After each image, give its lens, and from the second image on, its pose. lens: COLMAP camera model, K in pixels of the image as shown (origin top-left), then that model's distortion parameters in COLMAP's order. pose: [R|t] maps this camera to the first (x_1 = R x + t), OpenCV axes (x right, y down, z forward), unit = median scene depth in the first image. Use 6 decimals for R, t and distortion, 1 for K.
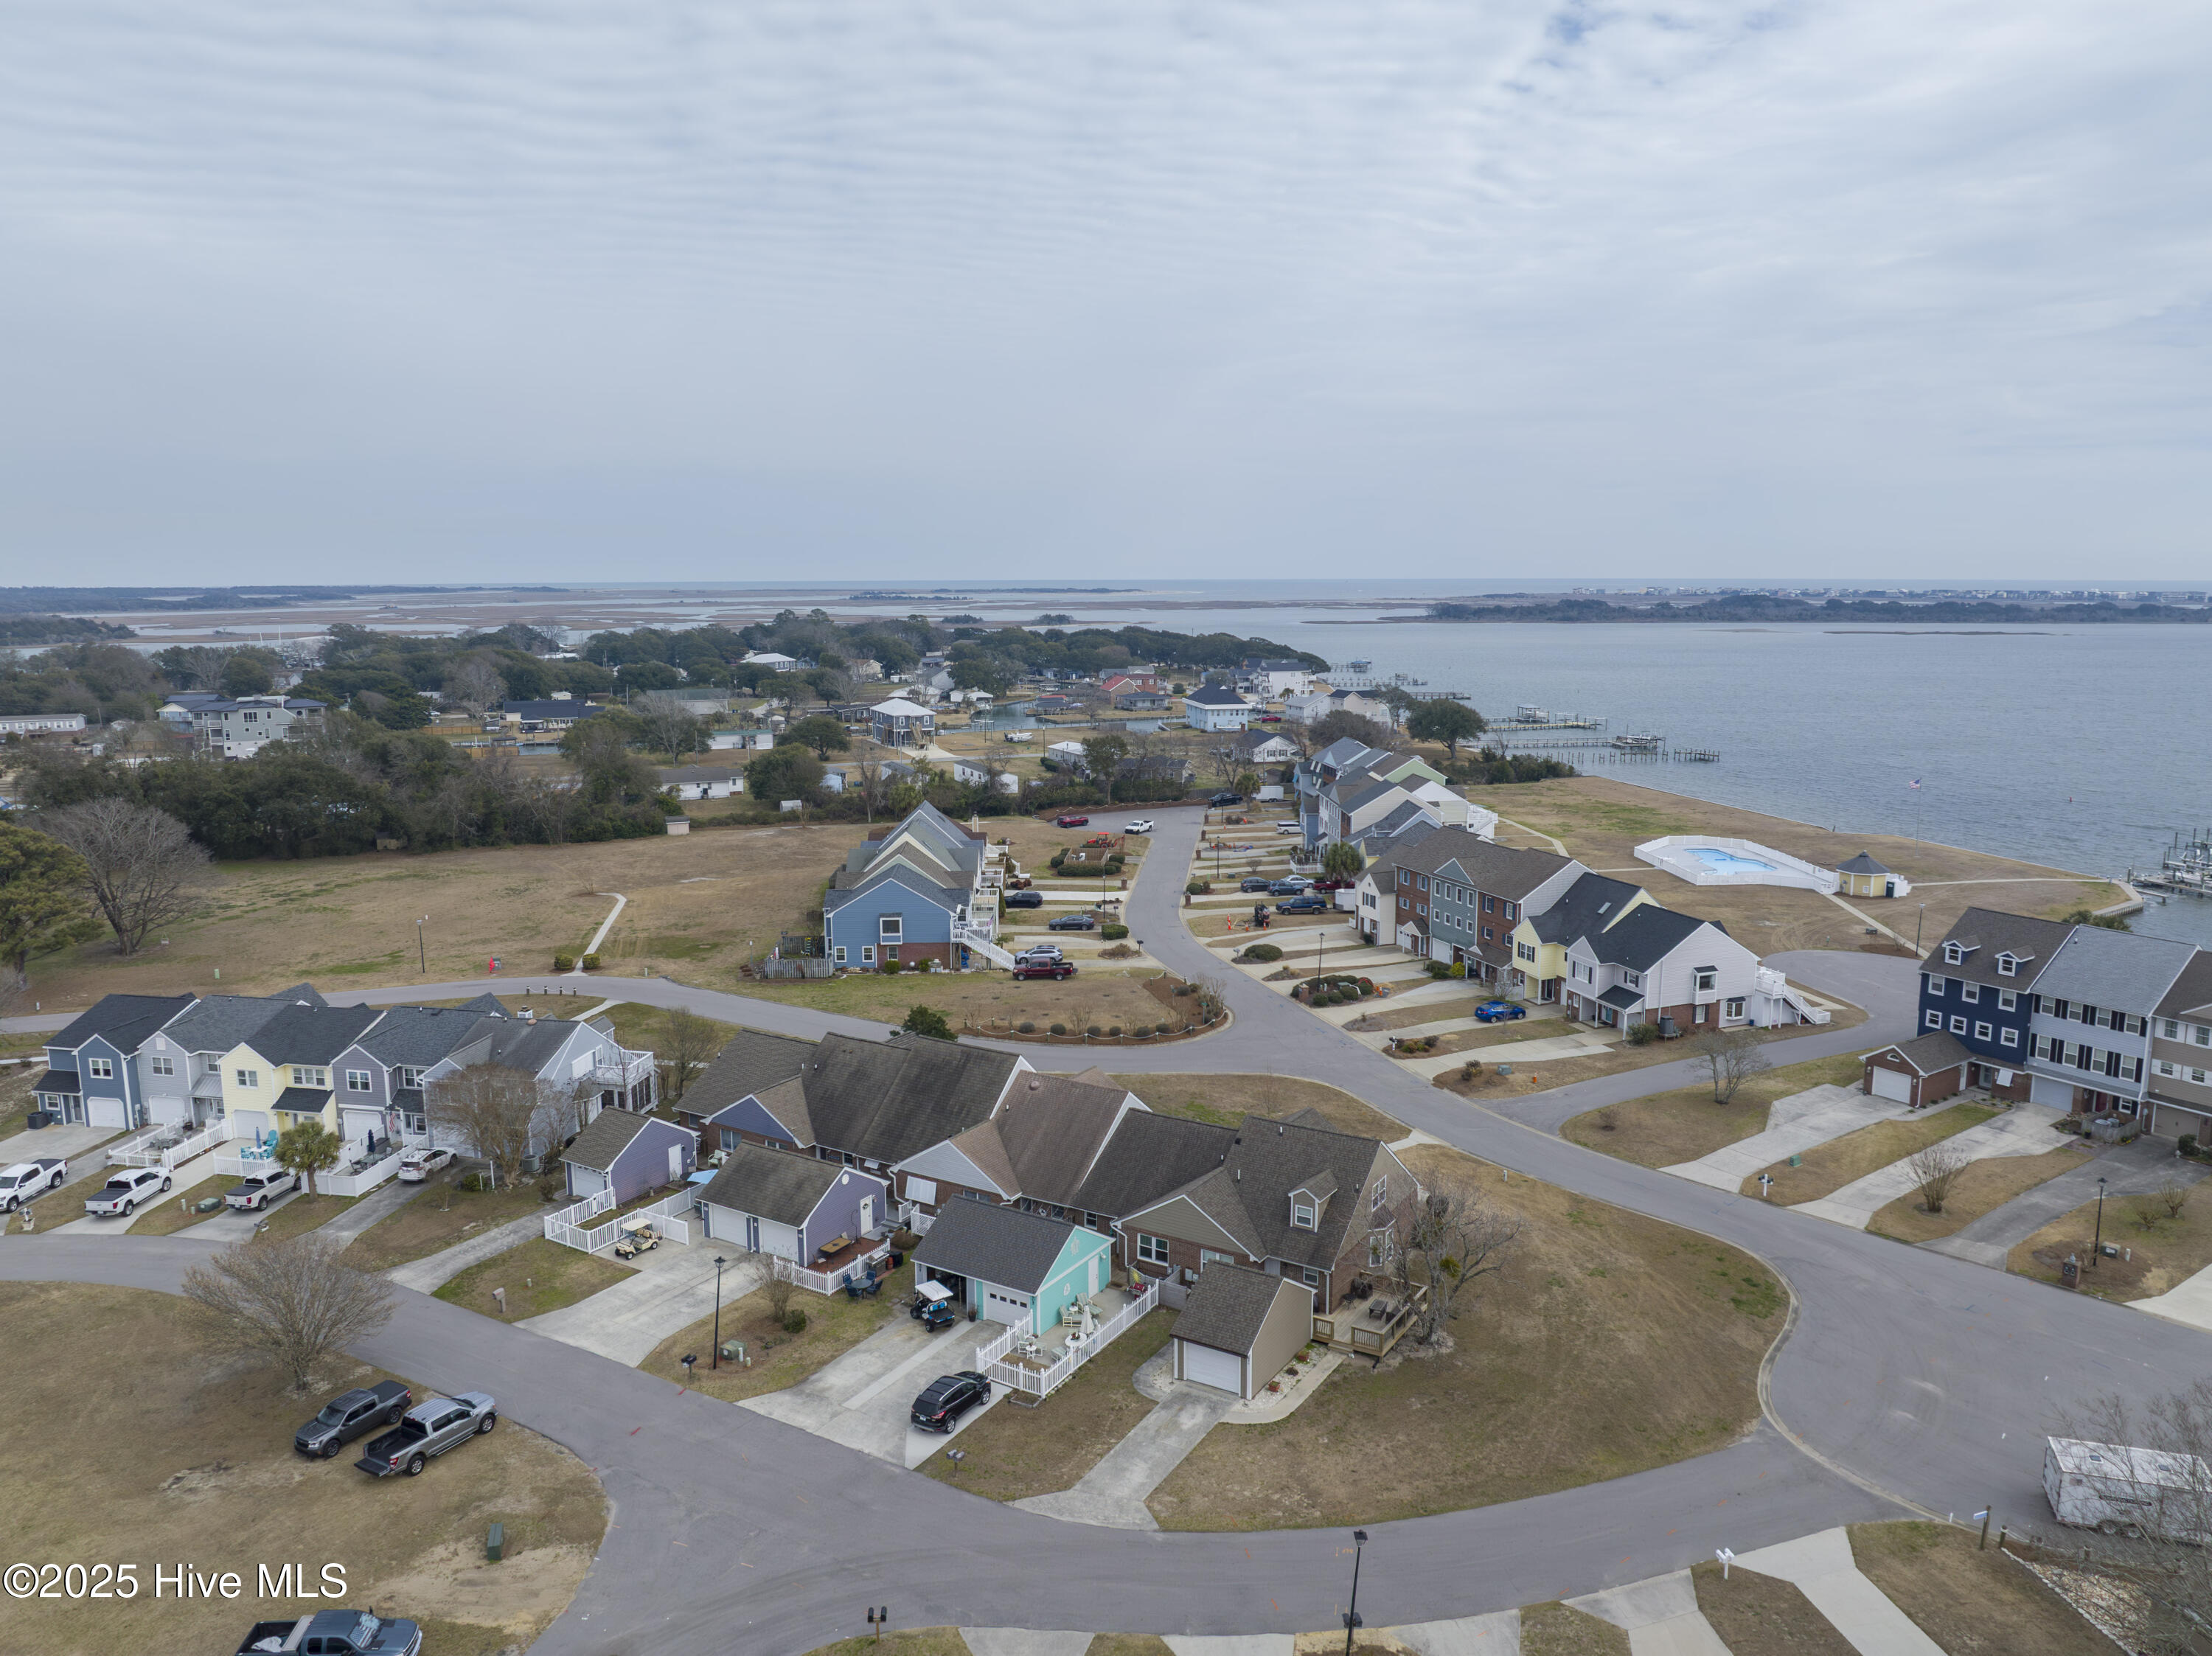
lens RADIAL K [[1564.9, 0, 1113.4], [0, 1564.9, 823.1], [0, 0, 1]] dist [-0.036510, -0.000505]
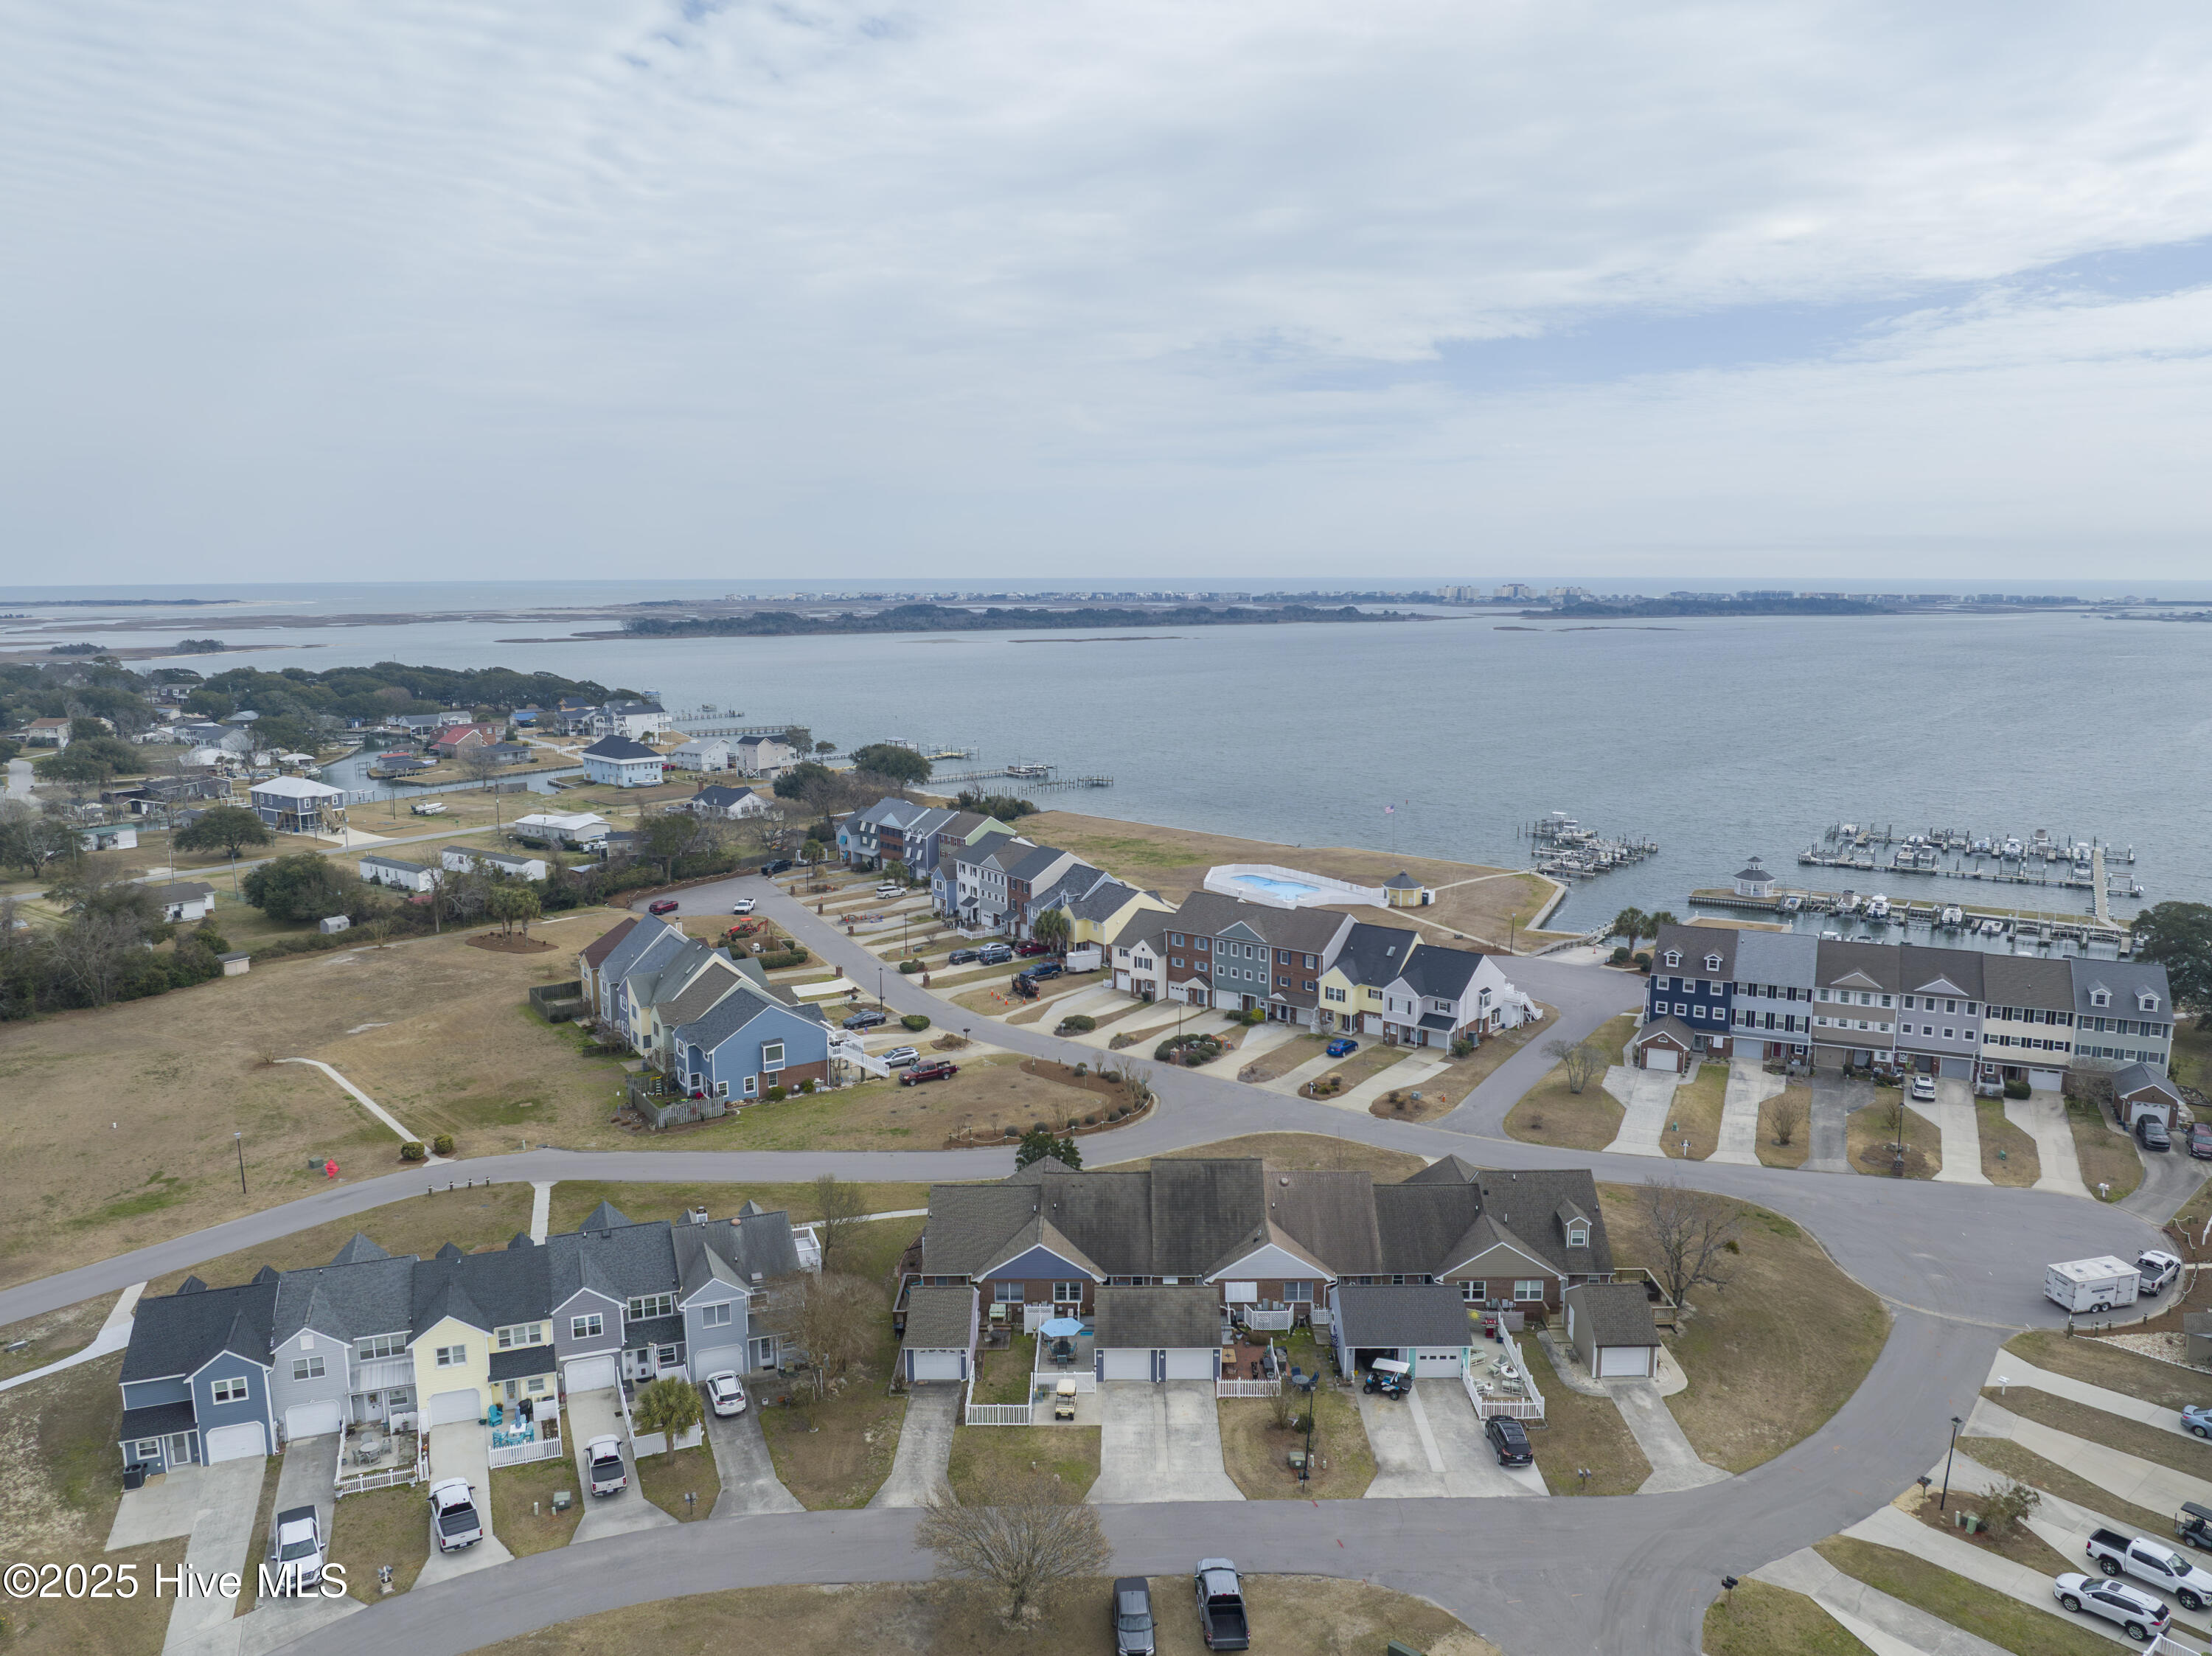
lens RADIAL K [[1564.9, 0, 1113.1], [0, 1564.9, 820.9], [0, 0, 1]] dist [-0.036510, -0.000505]
pose [[0.852130, -0.080667, 0.517076, -0.539849], [0.081275, 0.996459, 0.021514, -0.099584], [-0.516981, 0.023693, 0.855669, 0.042983]]
